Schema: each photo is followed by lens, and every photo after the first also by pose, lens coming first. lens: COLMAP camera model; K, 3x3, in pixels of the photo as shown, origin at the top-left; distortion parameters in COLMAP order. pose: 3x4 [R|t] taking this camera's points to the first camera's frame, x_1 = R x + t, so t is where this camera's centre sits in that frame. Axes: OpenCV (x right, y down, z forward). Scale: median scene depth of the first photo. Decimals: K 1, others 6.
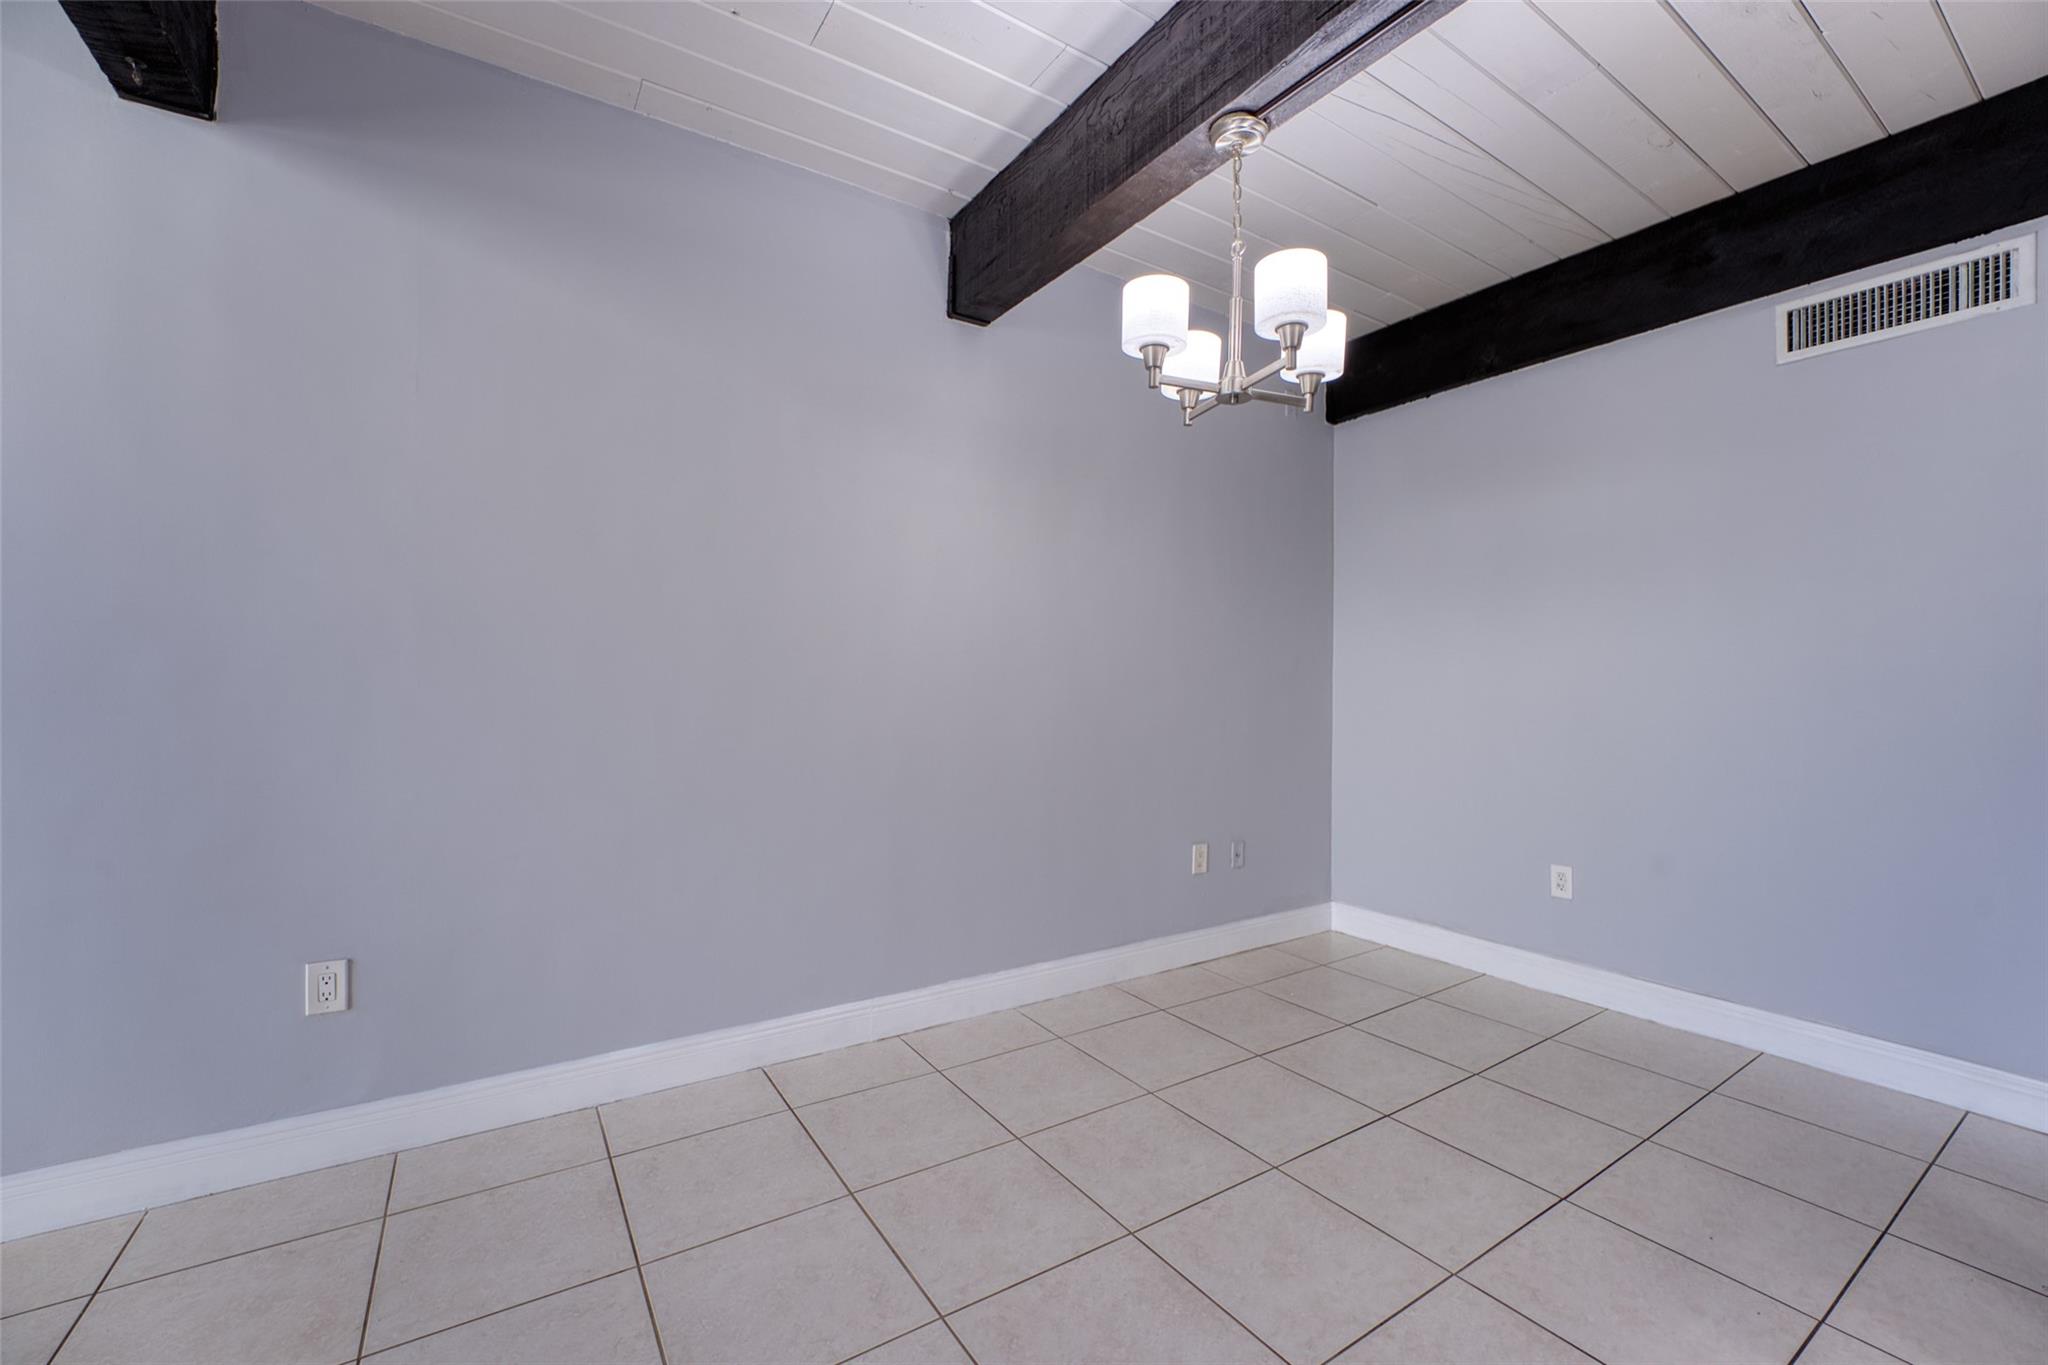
lens RADIAL K [[827.1, 0, 1014.2], [0, 827.1, 687.2], [0, 0, 1]] dist [-0.025037, 0.000491]
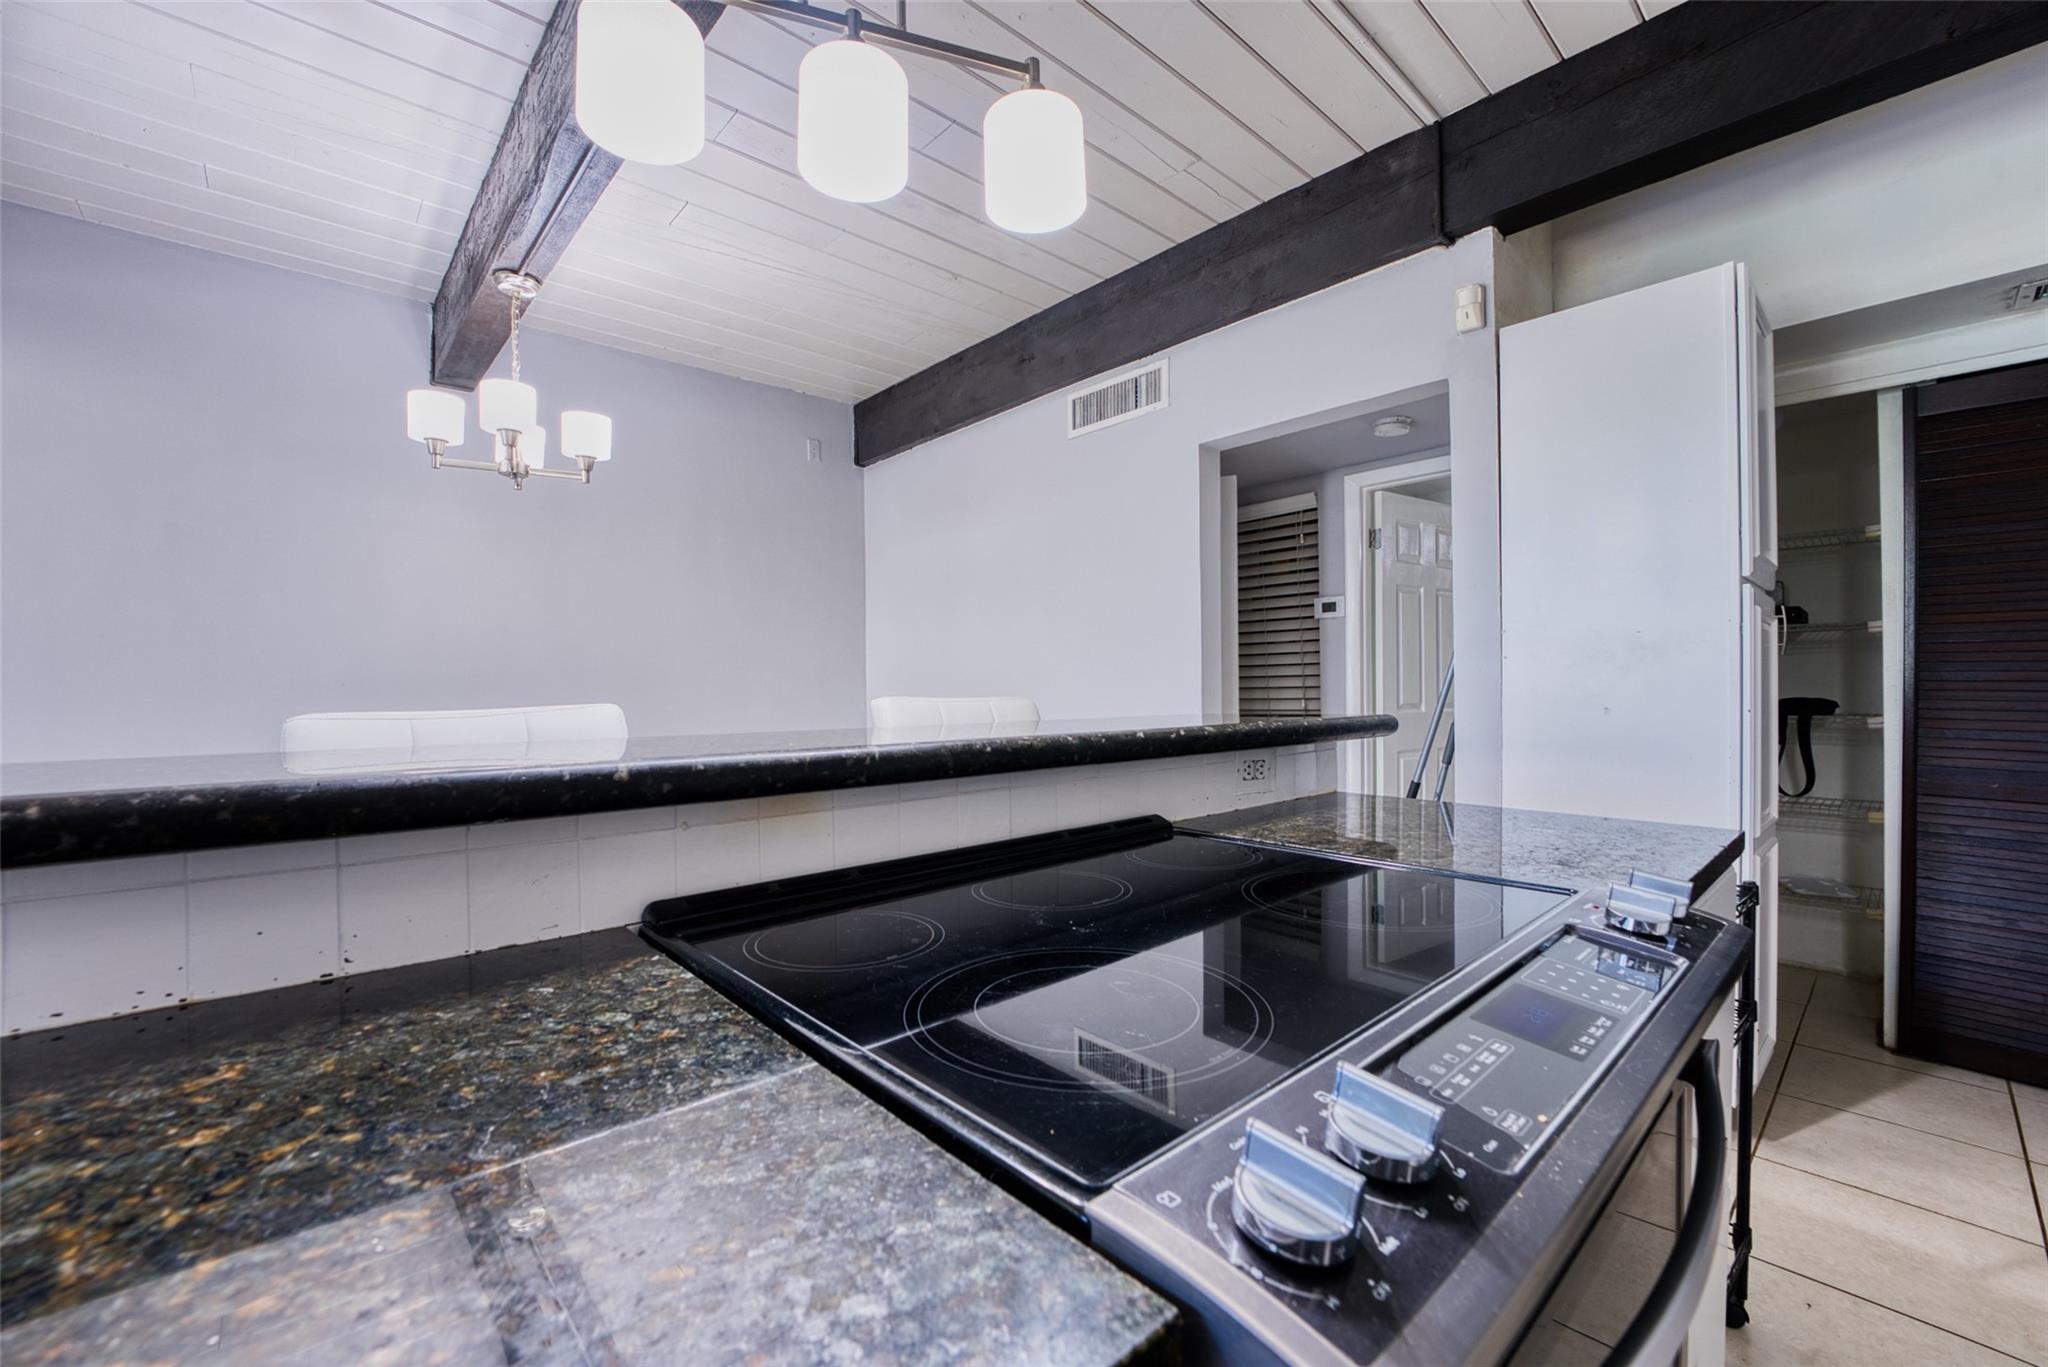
lens RADIAL K [[838.1, 0, 1027.2], [0, 838.1, 689.0], [0, 0, 1]] dist [-0.037613, 0.007972]
pose [[0.986209, -0.020185, 0.164267, 0.703429], [0.021070, 0.999771, -0.003646, 0.028111], [-0.164156, 0.007057, 0.986409, -0.410889]]
